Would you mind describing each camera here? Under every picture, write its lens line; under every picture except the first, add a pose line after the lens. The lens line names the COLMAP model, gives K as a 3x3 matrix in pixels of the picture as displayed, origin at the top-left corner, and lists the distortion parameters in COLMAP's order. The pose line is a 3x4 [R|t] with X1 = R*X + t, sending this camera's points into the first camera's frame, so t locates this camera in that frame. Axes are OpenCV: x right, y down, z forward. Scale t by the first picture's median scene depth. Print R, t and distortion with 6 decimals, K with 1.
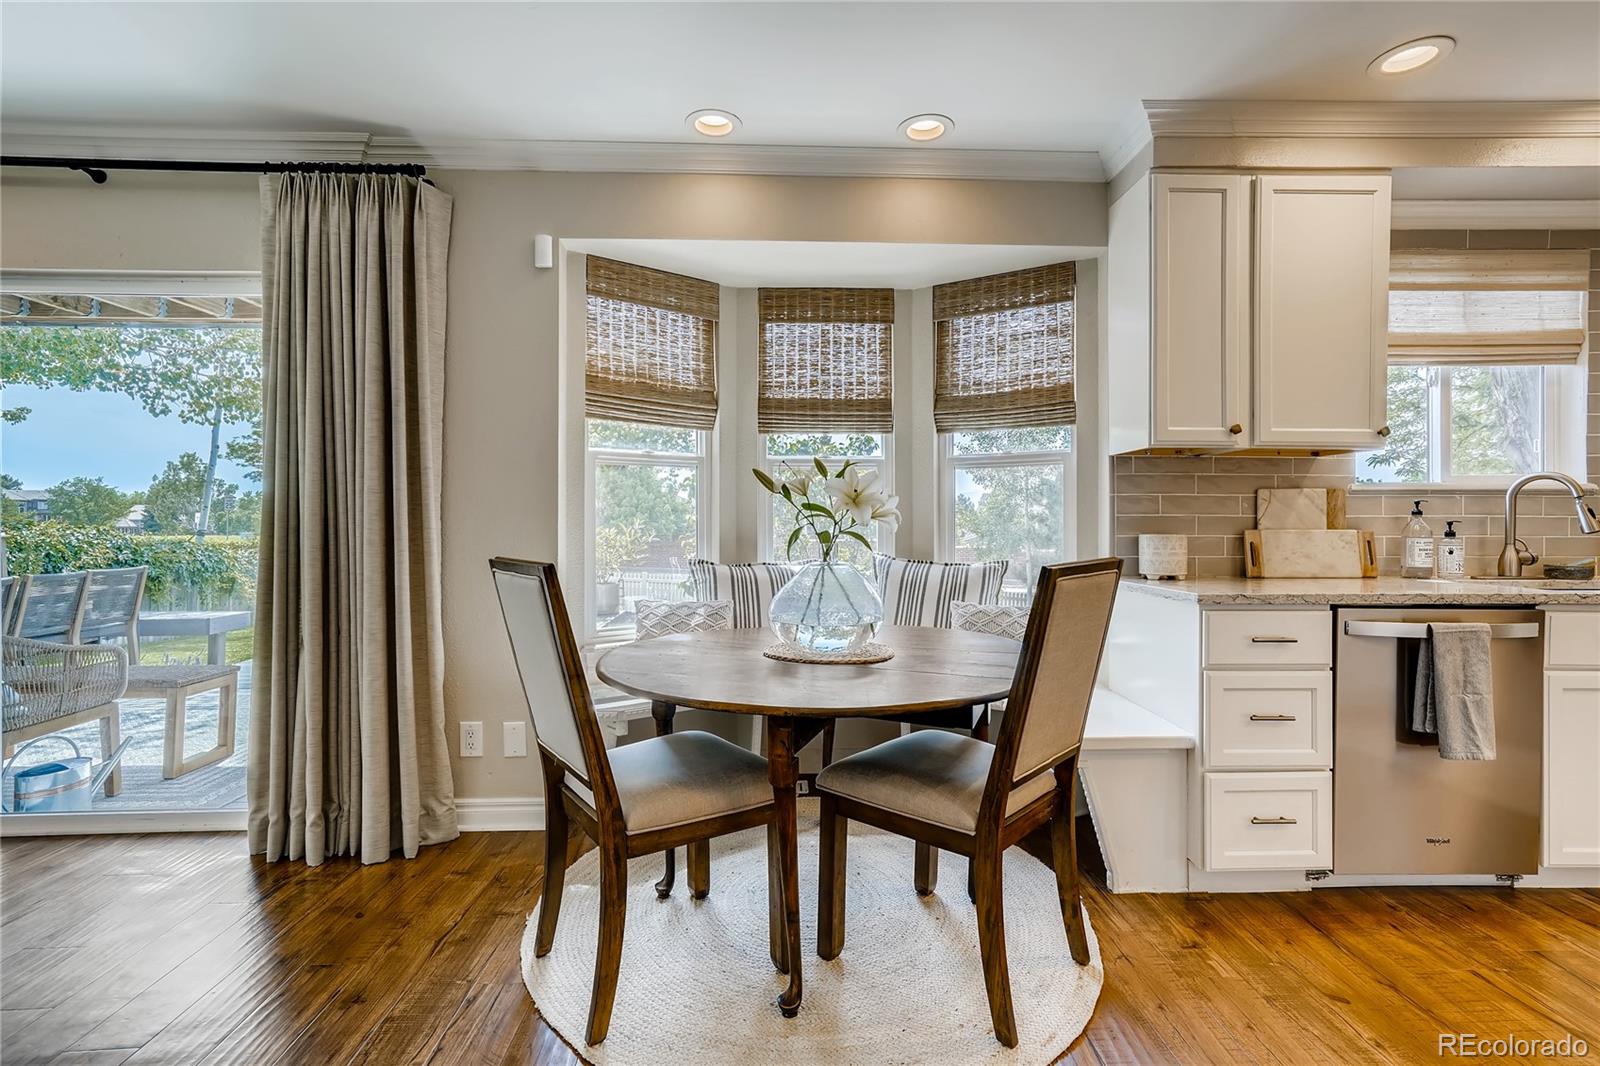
lens RADIAL K [[758.2, 0, 782.3], [0, 758.2, 528.1], [0, 0, 1]] dist [-0.013378, 0.008500]
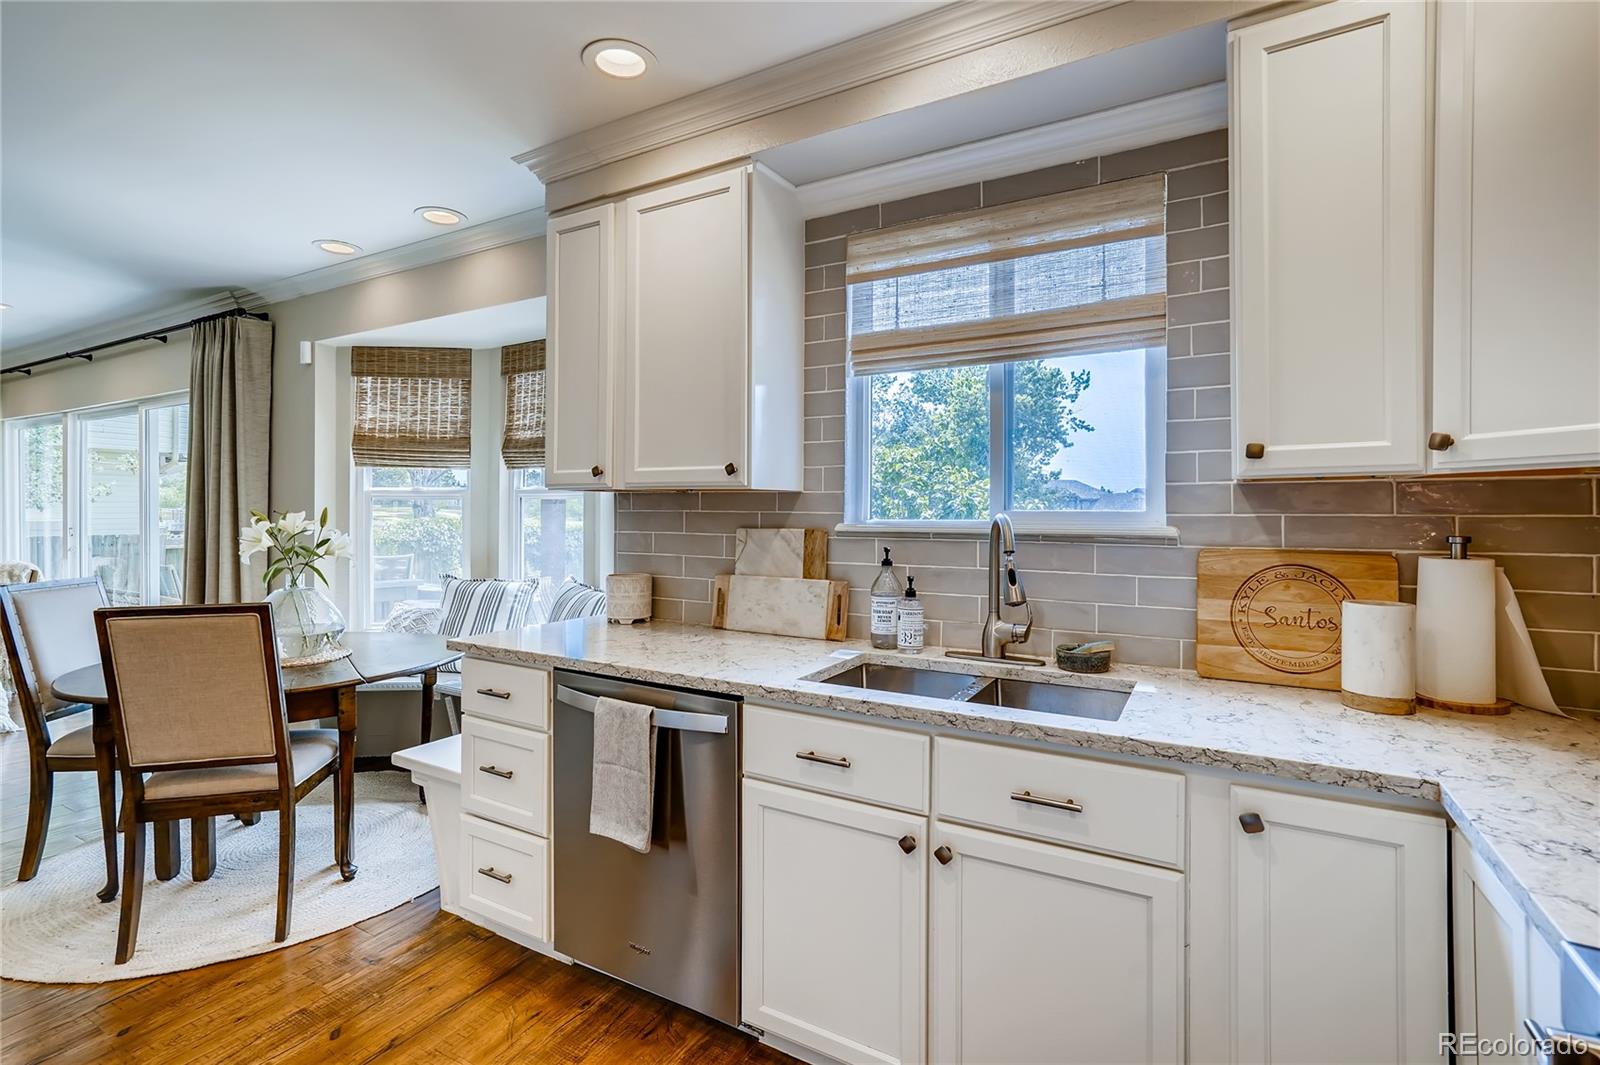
lens RADIAL K [[758.2, 0, 778.3], [0, 758.2, 514.1], [0, 0, 1]] dist [-0.013378, 0.008500]
pose [[0.845359, 0.005706, -0.534168, 1.139571], [-0.006953, 0.999976, -0.000323, -0.068106], [0.534154, 0.003987, 0.845378, 0.271400]]
